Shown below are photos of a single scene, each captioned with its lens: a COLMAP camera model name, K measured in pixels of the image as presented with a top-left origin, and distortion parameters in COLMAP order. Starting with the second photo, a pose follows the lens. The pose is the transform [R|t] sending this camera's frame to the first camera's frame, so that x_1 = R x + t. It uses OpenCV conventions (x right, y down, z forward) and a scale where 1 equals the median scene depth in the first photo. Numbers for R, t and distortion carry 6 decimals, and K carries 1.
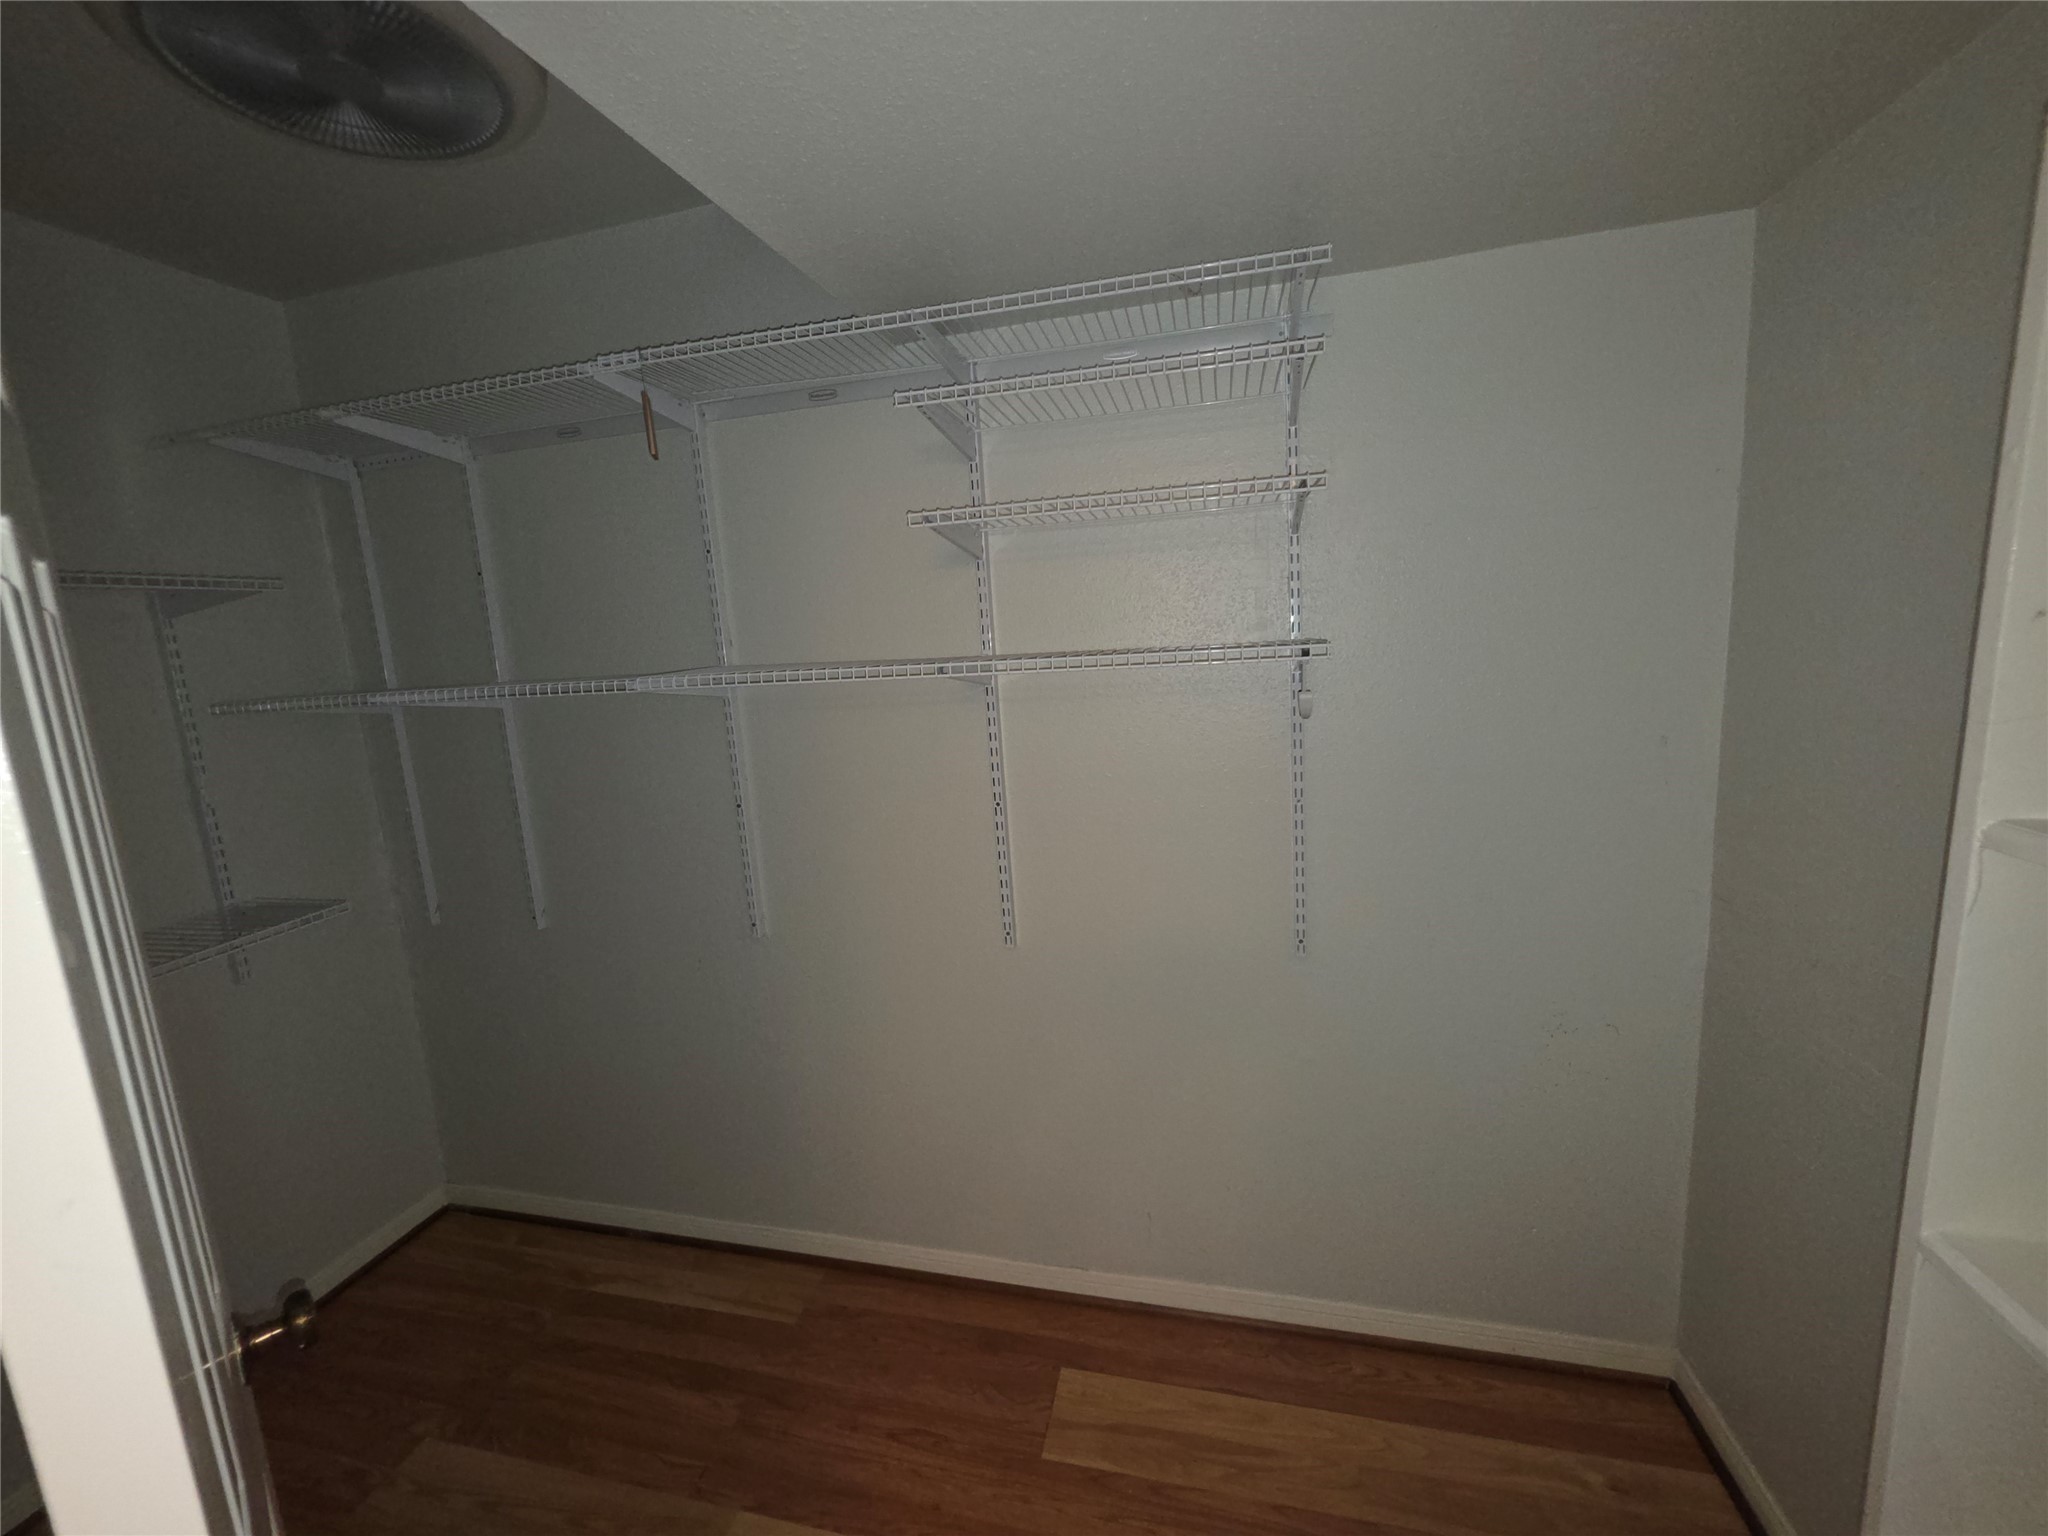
lens RADIAL K [[825.3, 0, 1019.5], [0, 825.3, 762.9], [0, 0, 1]] dist [-0.000565, -0.000454]
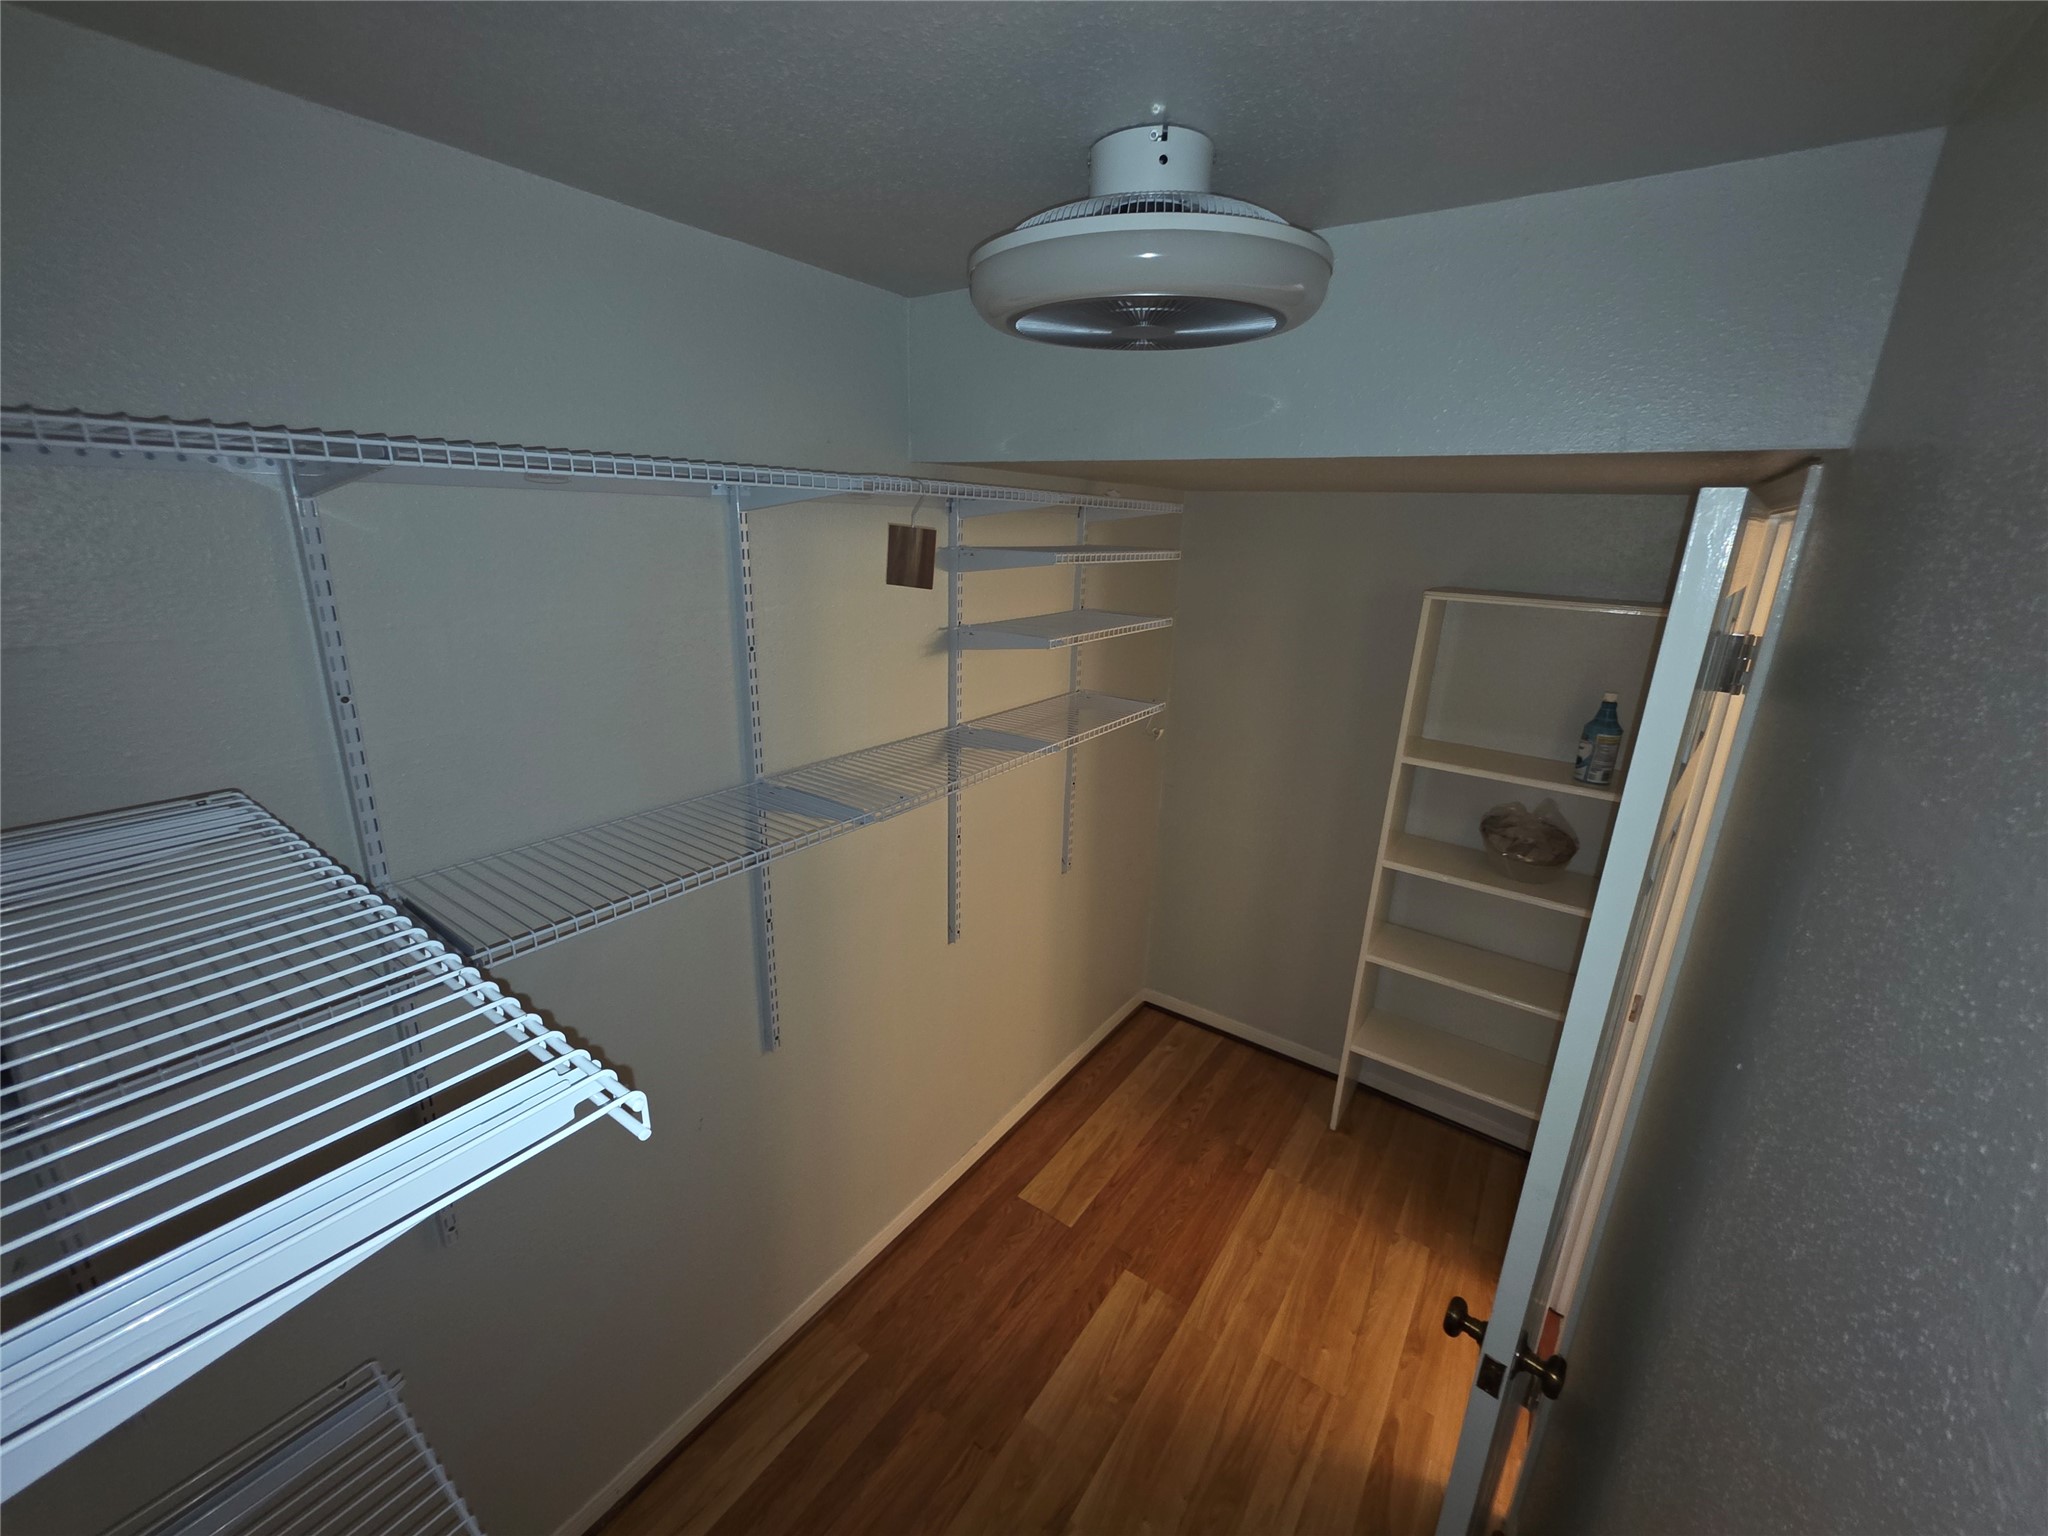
lens RADIAL K [[825.3, 0, 1017.0], [0, 825.3, 767.5], [0, 0, 1]] dist [-0.000565, -0.000454]
pose [[0.364065, -0.201482, 0.909319, -1.200813], [0.104012, 0.979009, 0.175280, -0.284581], [-0.925547, 0.030767, 0.377380, 0.454223]]
